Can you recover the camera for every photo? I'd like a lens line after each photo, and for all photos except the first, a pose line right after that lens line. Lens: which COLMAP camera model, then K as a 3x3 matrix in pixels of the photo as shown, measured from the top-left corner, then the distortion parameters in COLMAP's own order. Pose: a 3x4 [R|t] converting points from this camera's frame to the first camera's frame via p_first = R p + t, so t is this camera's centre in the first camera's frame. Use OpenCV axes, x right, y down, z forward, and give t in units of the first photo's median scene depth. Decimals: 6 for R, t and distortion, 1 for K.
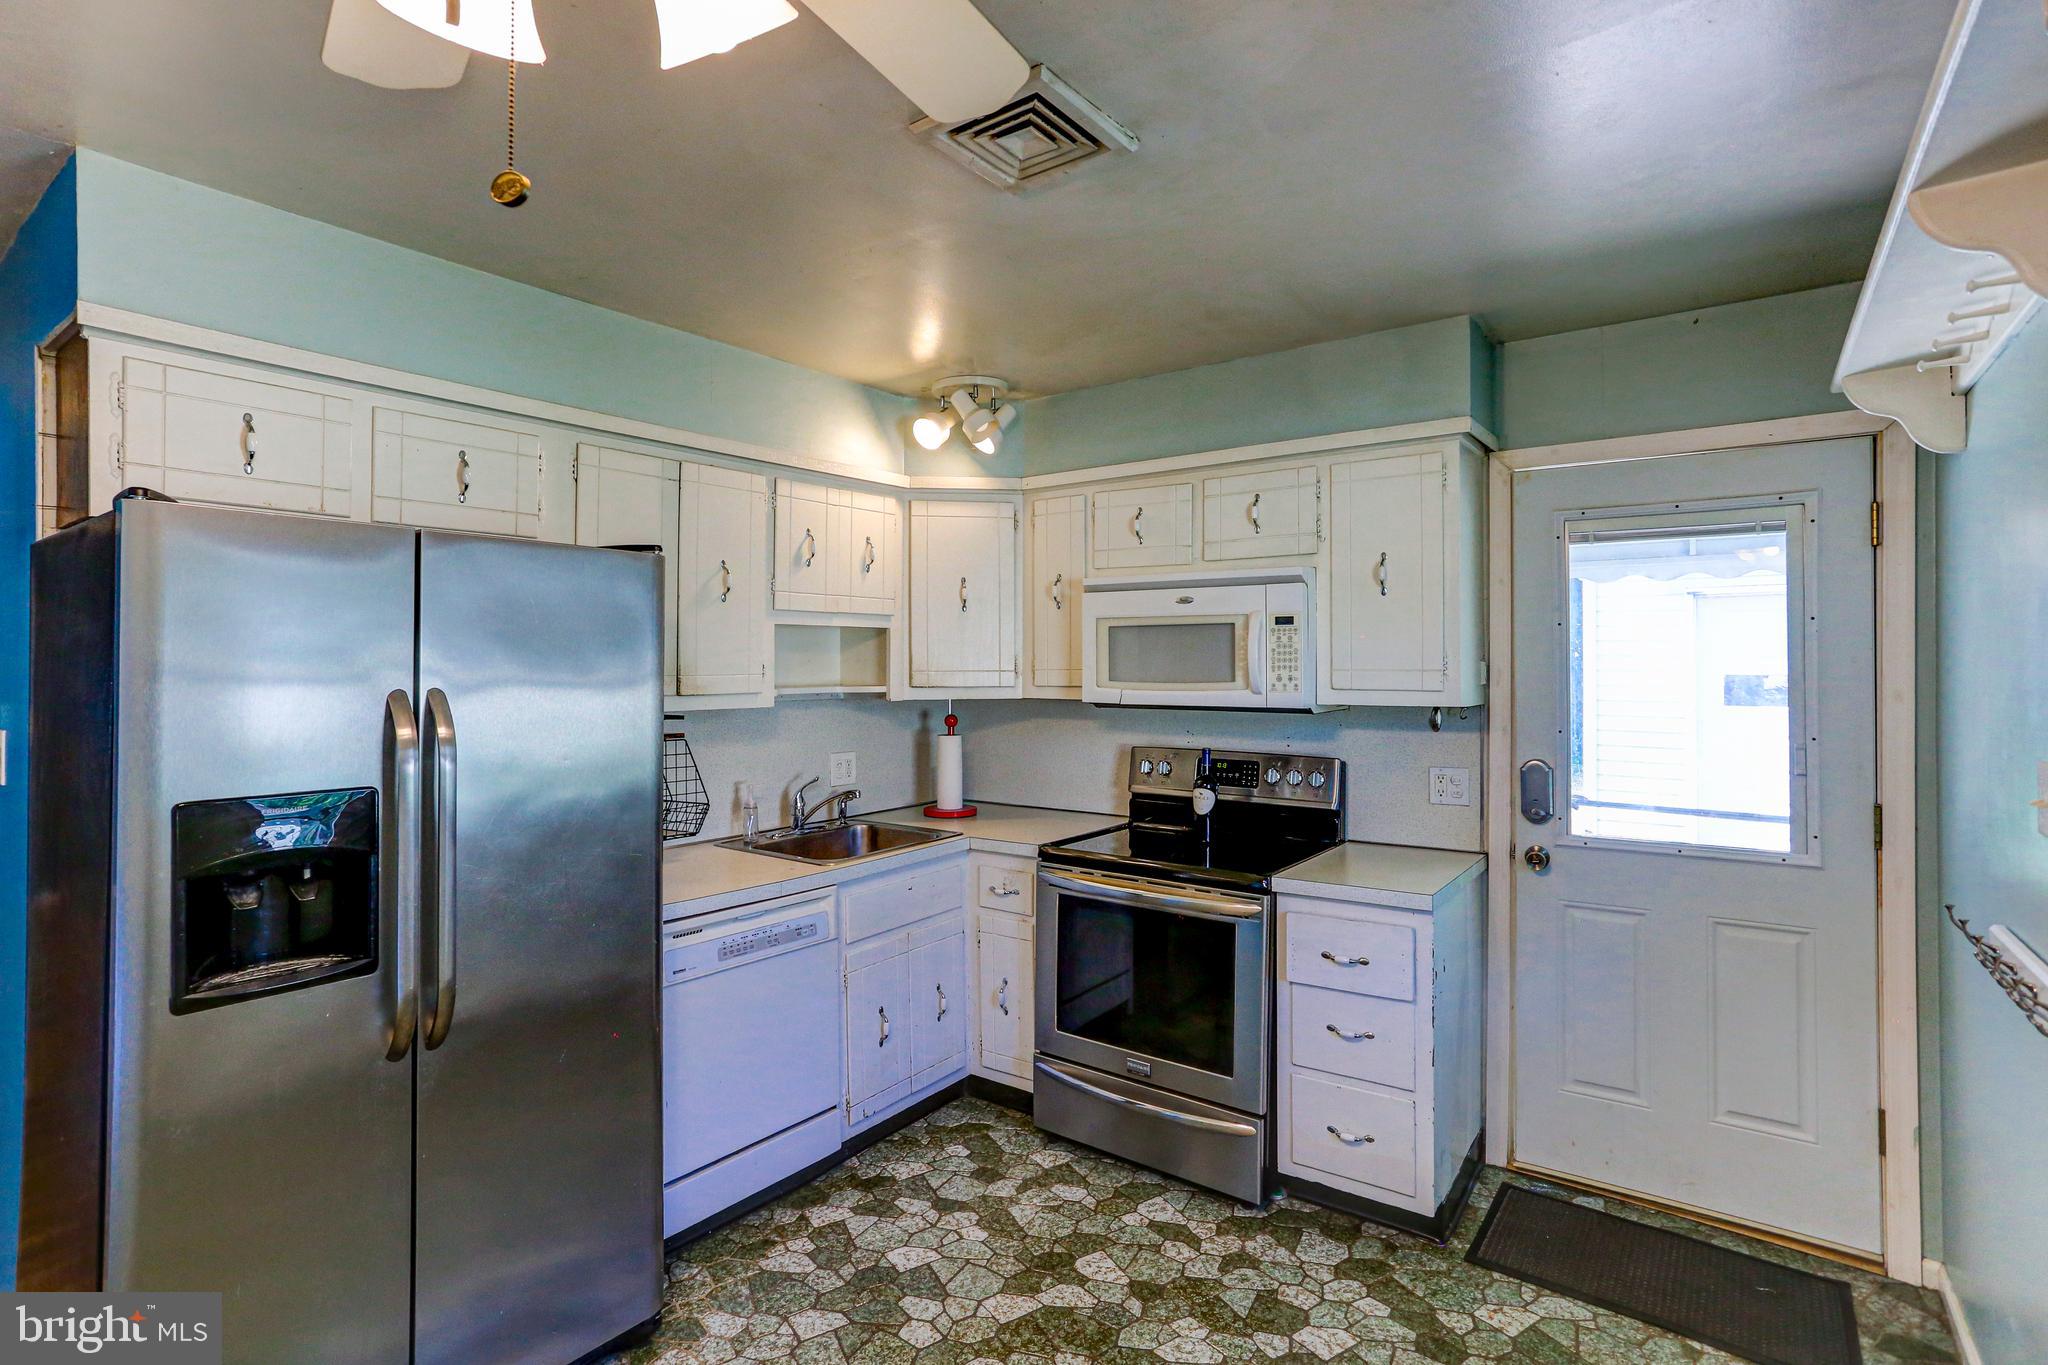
lens RADIAL K [[981.6, 0, 1024.5], [0, 981.6, 661.2], [0, 0, 1]] dist [-0.051932, 0.034216]
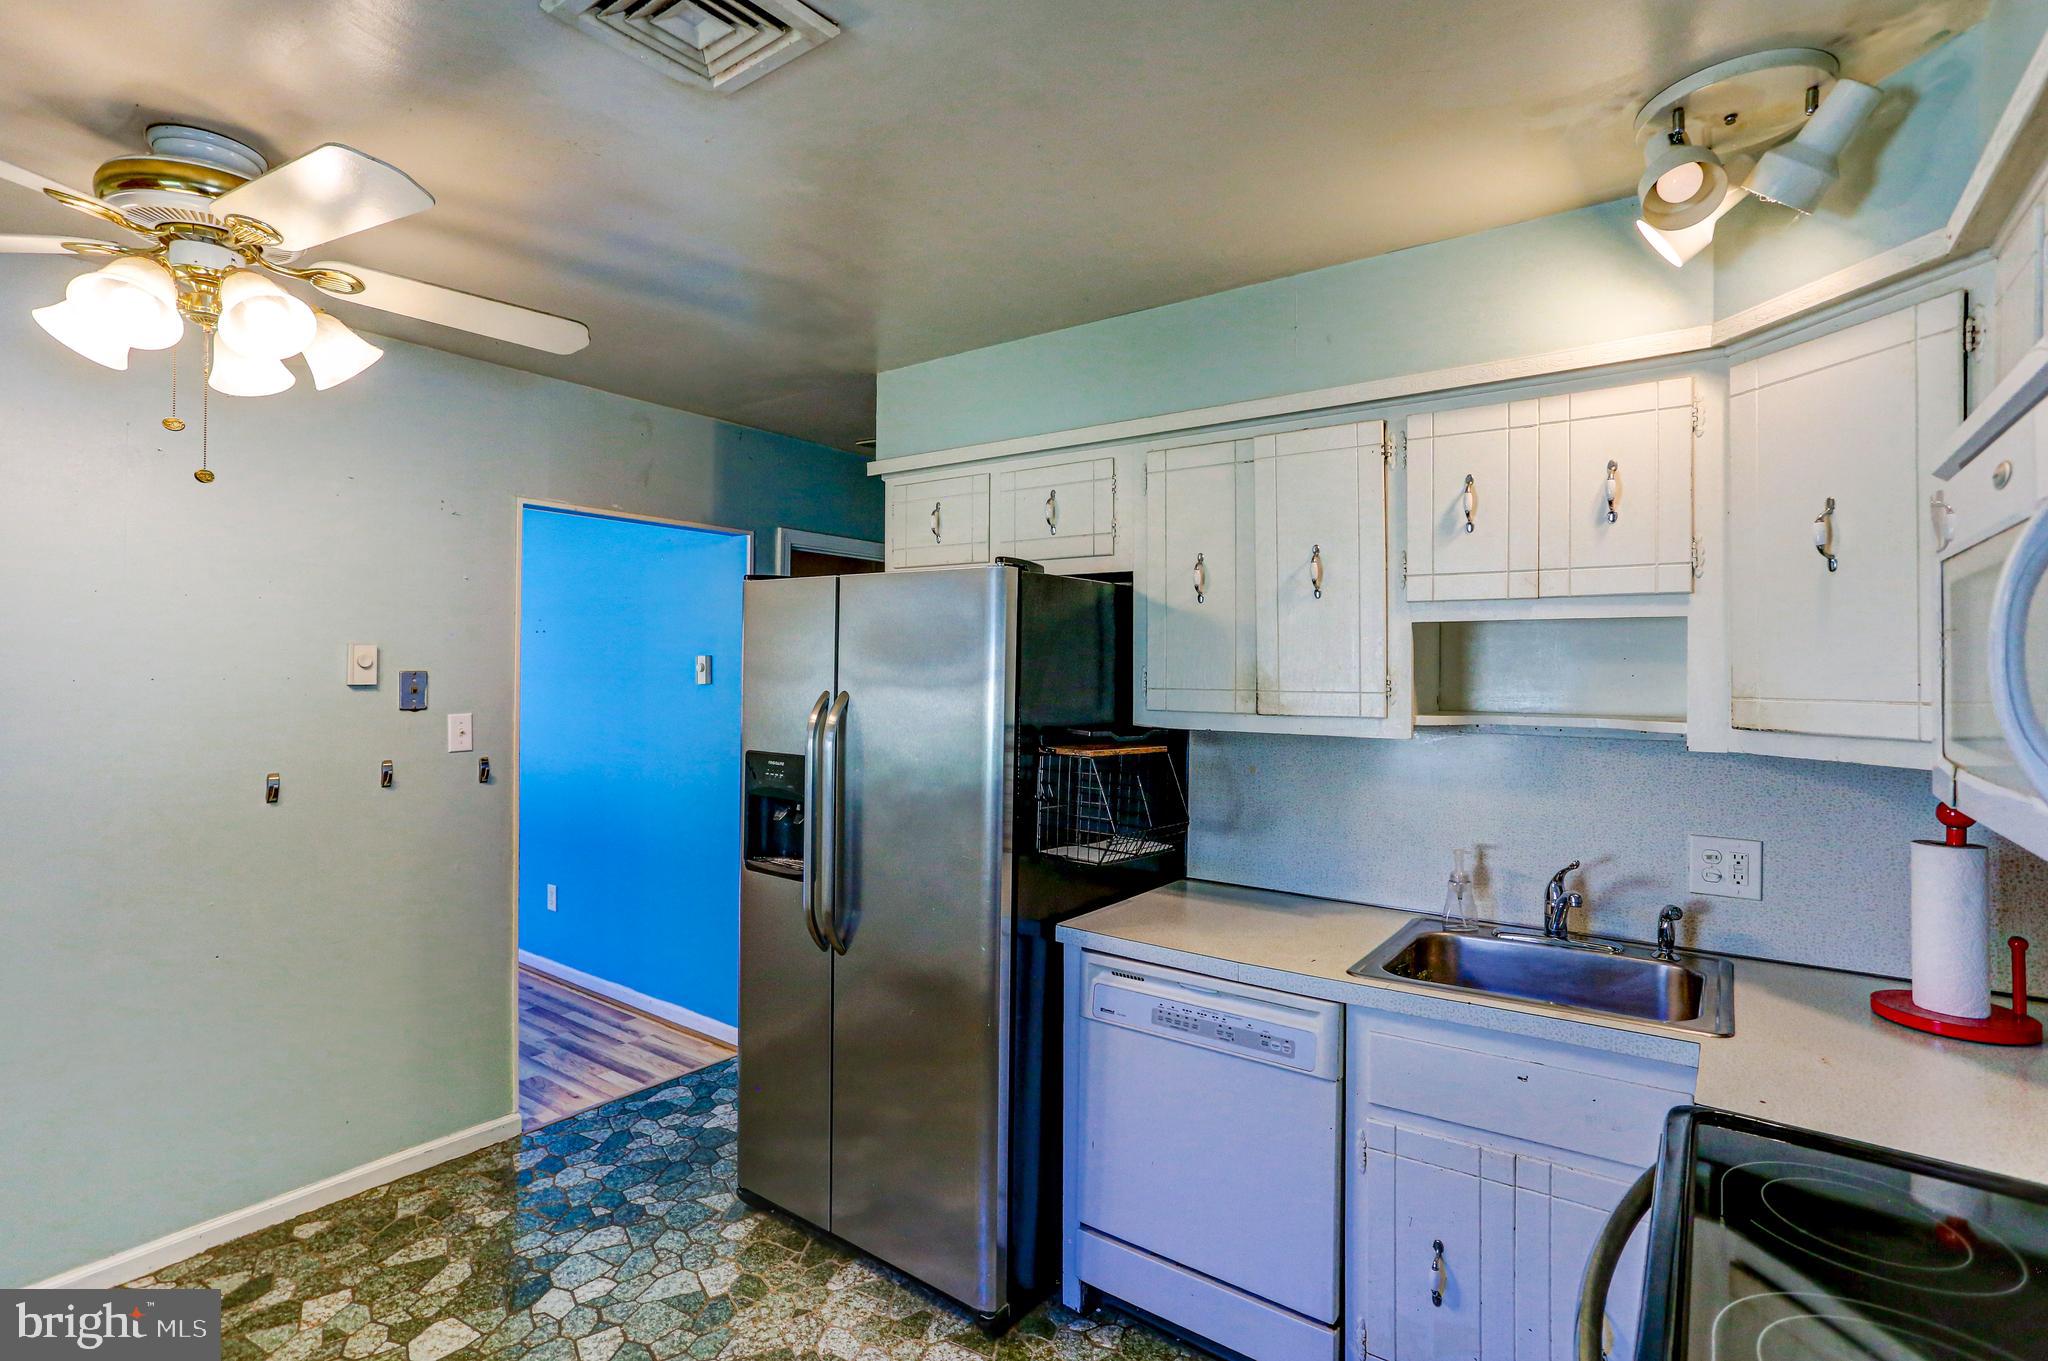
lens RADIAL K [[981.6, 0, 1024.5], [0, 981.6, 659.2], [0, 0, 1]] dist [-0.051932, 0.034216]
pose [[0.018004, -0.011335, -0.999774, 0.447009], [-0.007890, 0.999903, -0.011478, -0.000887], [0.999807, 0.008094, 0.017913, 0.713303]]
